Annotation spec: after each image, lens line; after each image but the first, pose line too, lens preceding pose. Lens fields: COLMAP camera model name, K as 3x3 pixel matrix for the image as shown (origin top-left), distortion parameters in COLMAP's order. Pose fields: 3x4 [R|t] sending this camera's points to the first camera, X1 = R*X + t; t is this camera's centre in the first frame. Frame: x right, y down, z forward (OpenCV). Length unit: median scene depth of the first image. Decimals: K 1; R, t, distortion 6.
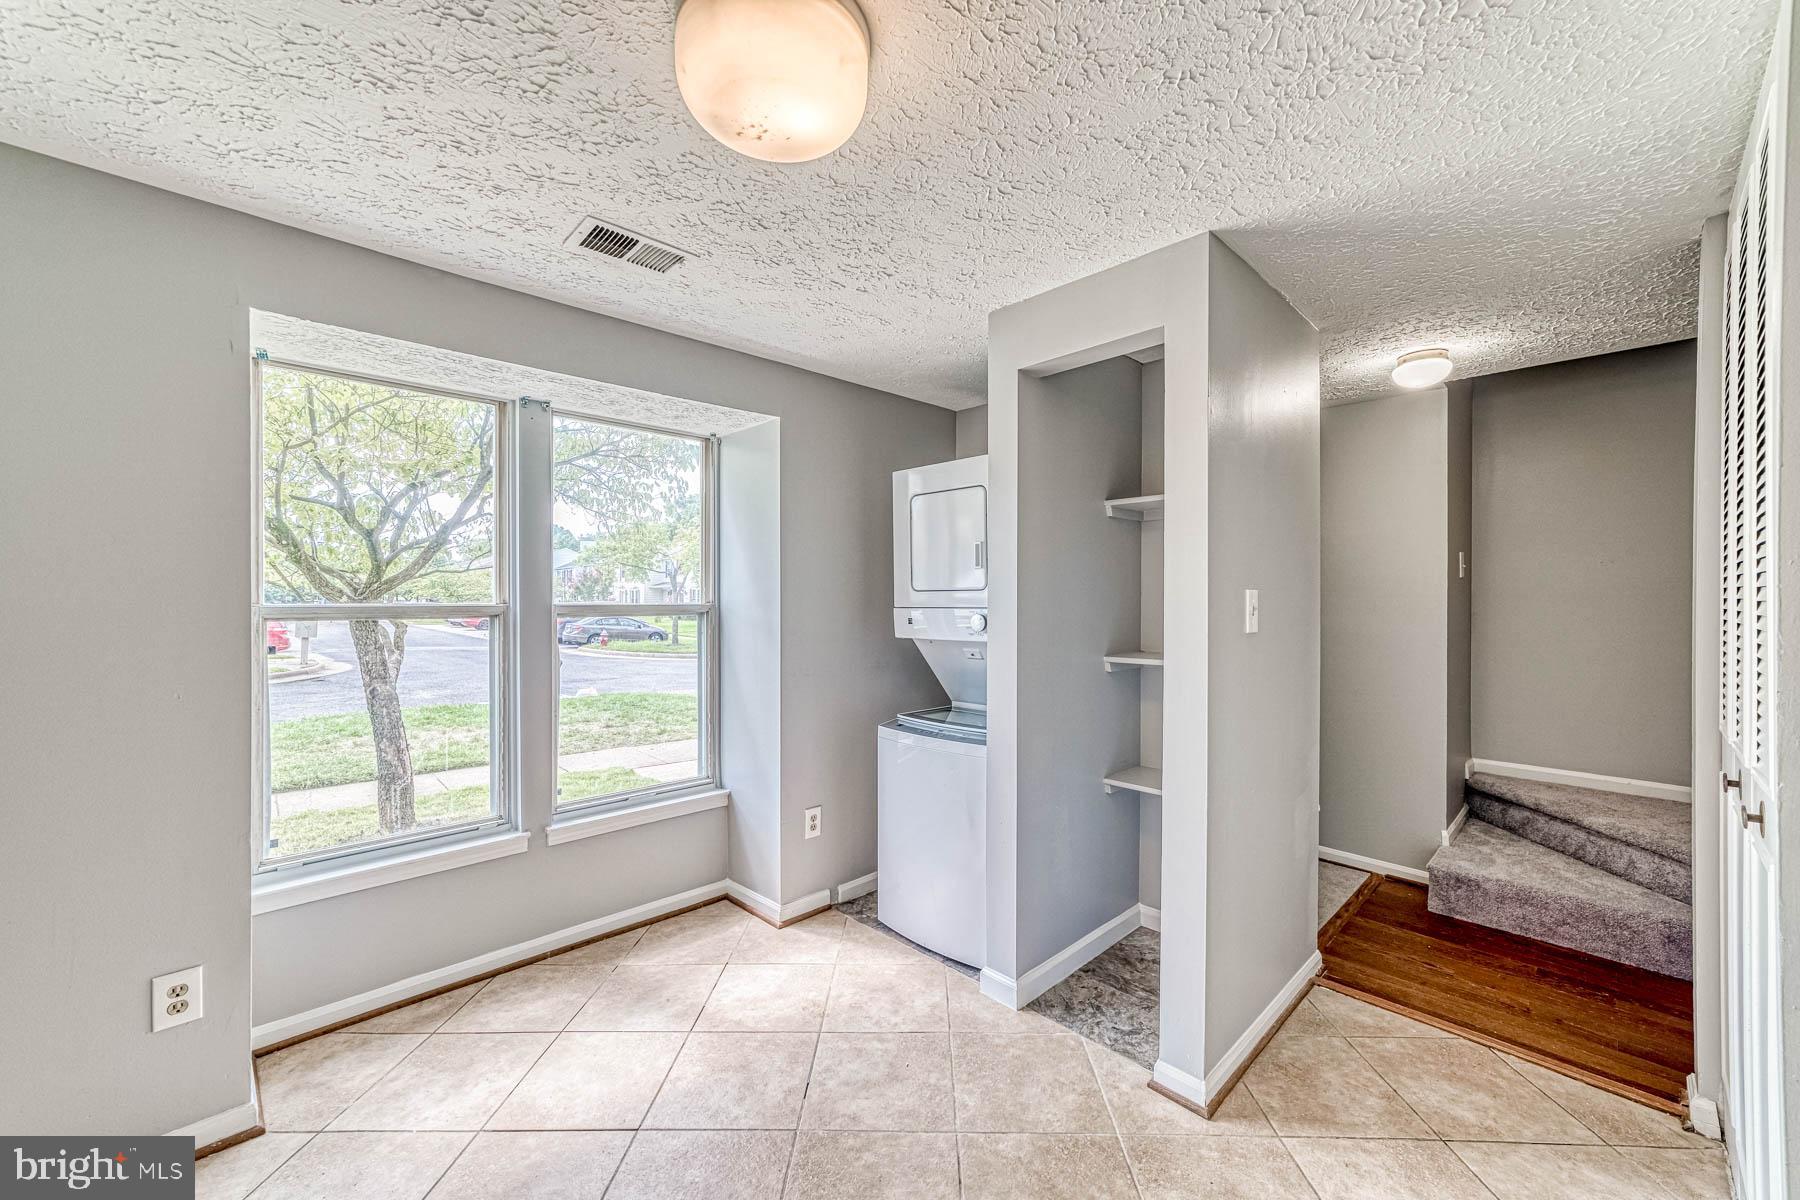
lens RADIAL K [[695.0, 0, 931.2], [0, 695.0, 598.9], [0, 0, 1]] dist [0.000678, 0.000157]
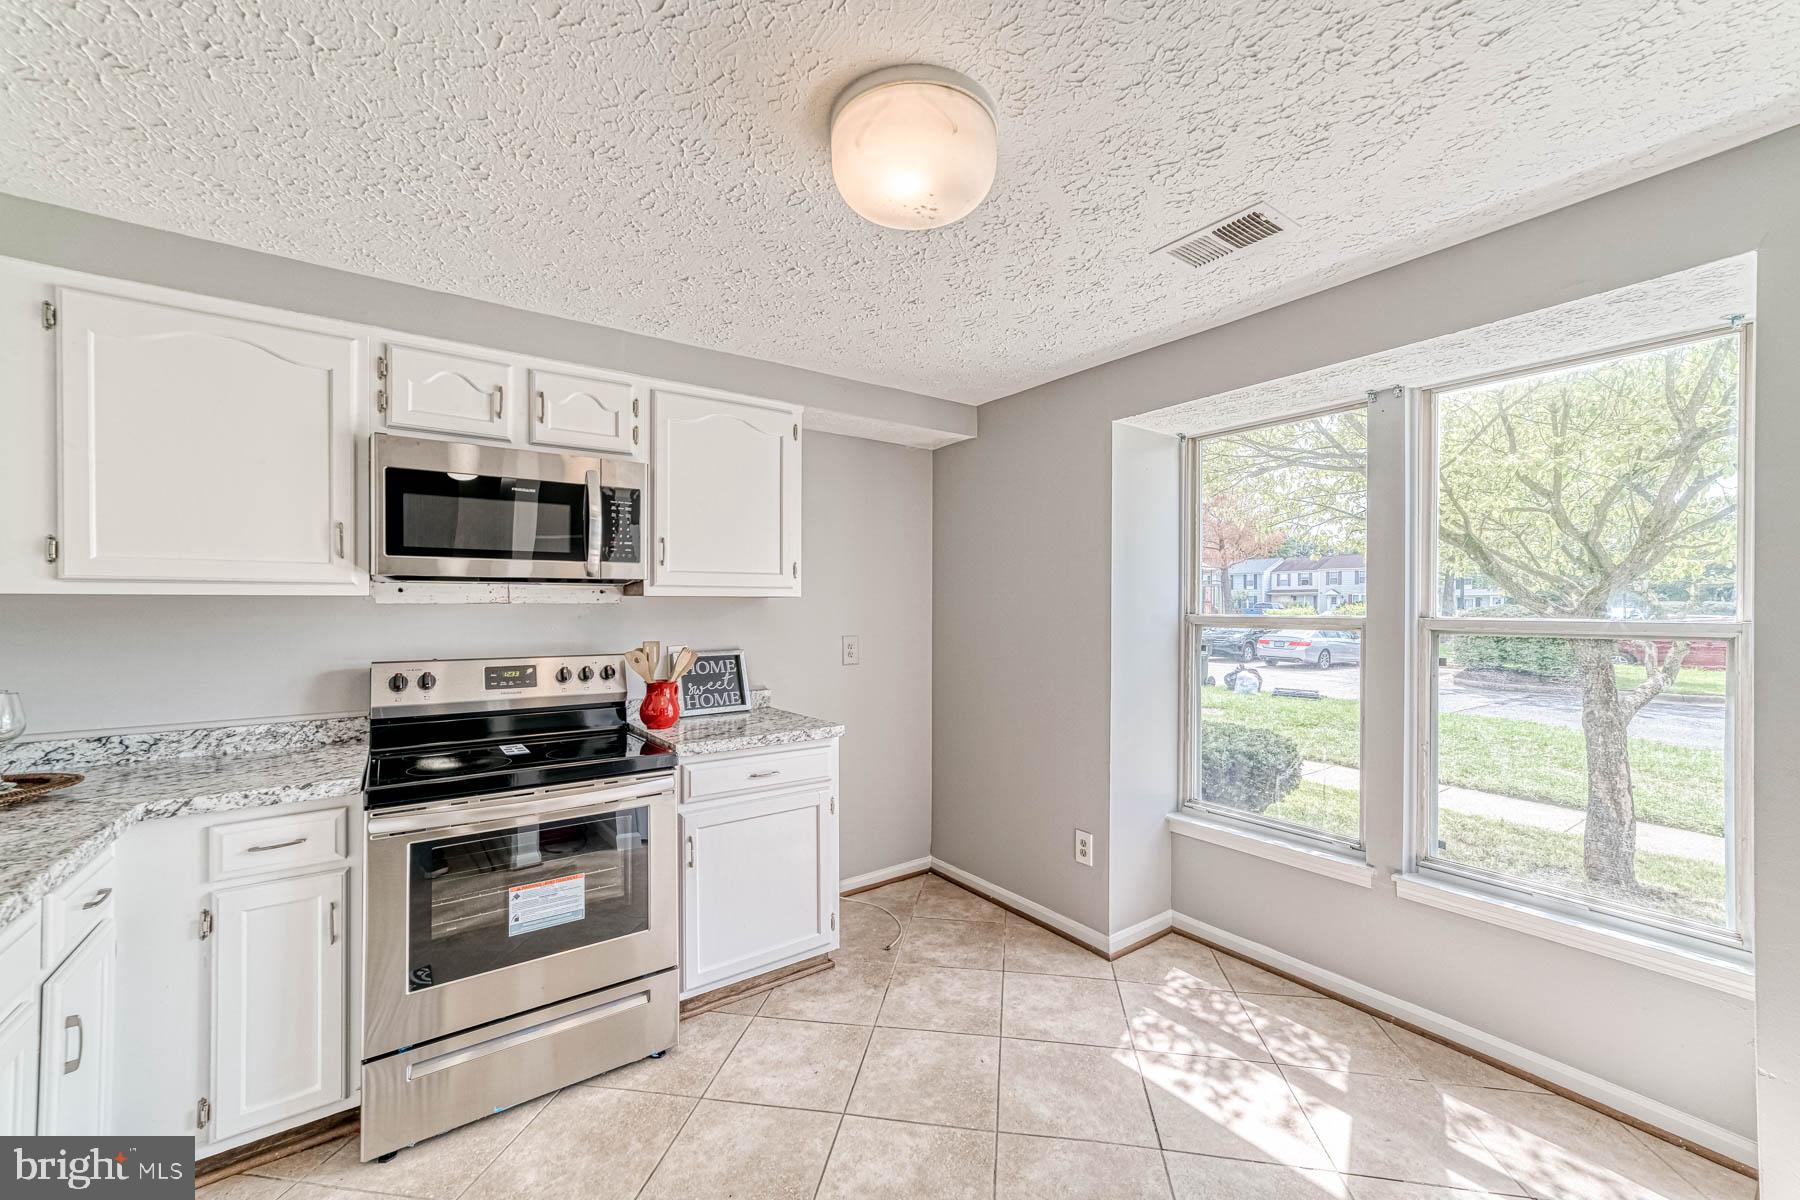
lens RADIAL K [[704.9, 0, 905.2], [0, 704.9, 604.5], [0, 0, 1]] dist [-0.001035, 0.009120]
pose [[-0.155565, -0.000371, -0.987826, 0.460911], [-0.003972, 0.999992, 0.000250, -0.008041], [0.987818, 0.003962, -0.155565, 0.579133]]
